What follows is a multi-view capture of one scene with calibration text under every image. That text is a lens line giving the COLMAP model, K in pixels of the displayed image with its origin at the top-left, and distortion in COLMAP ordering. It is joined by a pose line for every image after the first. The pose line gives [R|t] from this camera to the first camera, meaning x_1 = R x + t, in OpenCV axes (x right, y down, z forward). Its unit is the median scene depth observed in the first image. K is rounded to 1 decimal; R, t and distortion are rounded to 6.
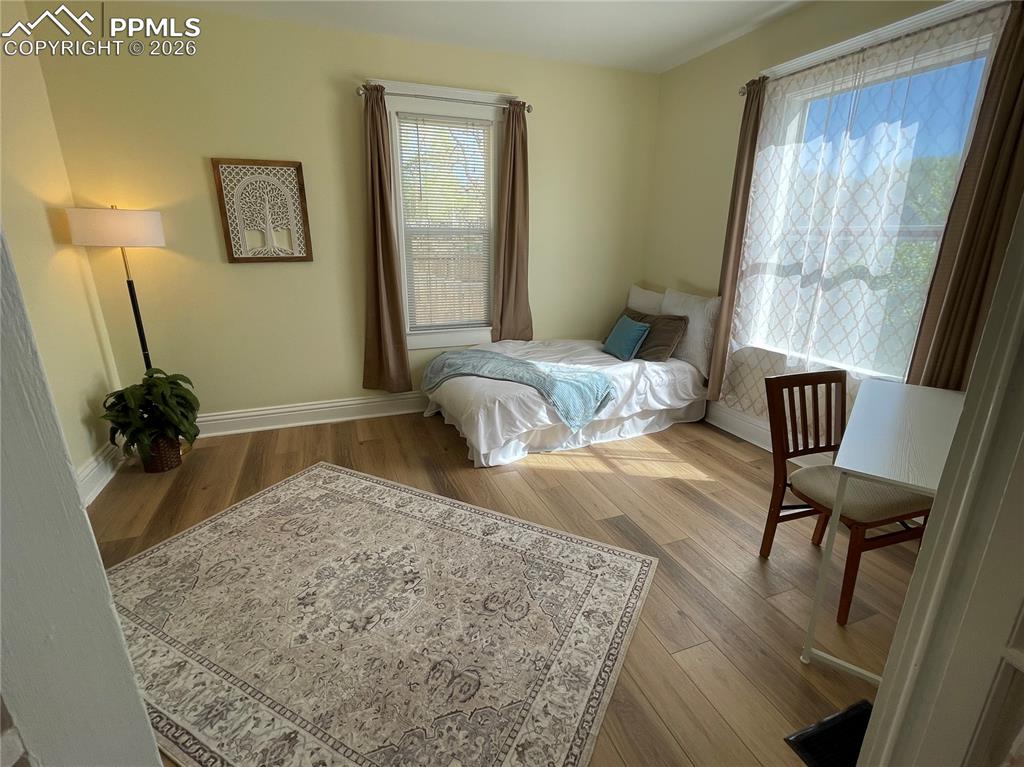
lens RADIAL K [[481.7, 0, 511.2], [0, 481.7, 383.3], [0, 0, 1]] dist [-0.002734, -0.000393]
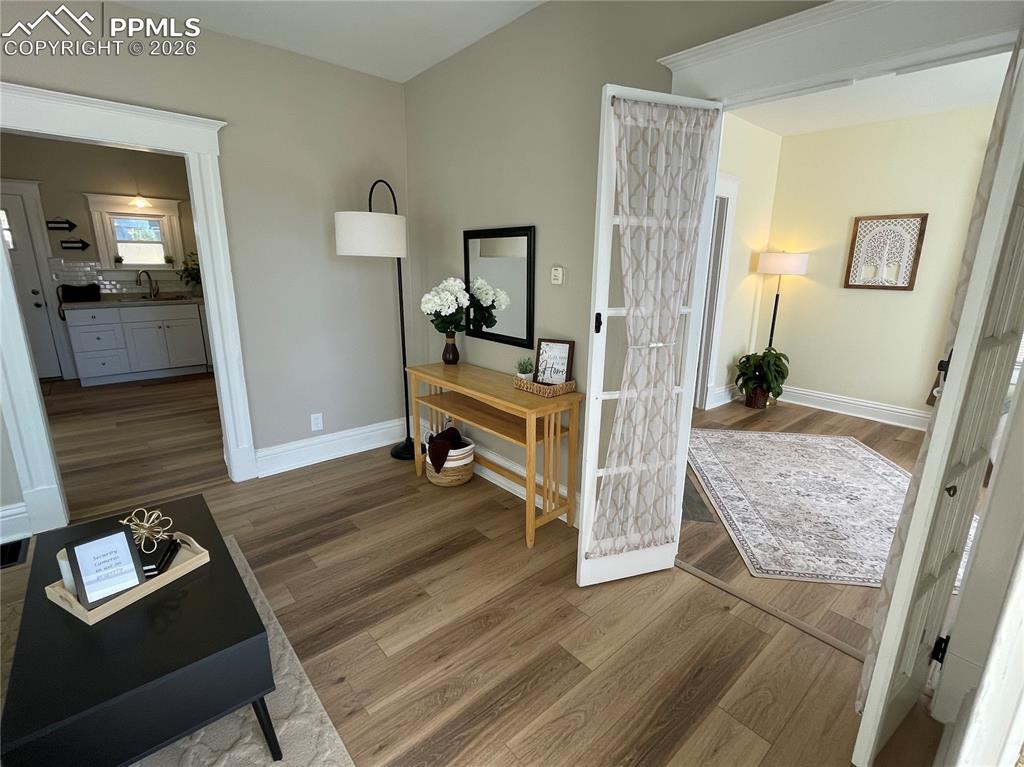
lens RADIAL K [[481.7, 0, 514.0], [0, 481.7, 383.8], [0, 0, 1]] dist [-0.002734, -0.000393]
pose [[0.338214, 0.230307, -0.912453, 0.505278], [-0.291215, 0.947613, 0.131239, 0.131420], [0.894877, 0.221333, 0.387564, -0.410437]]
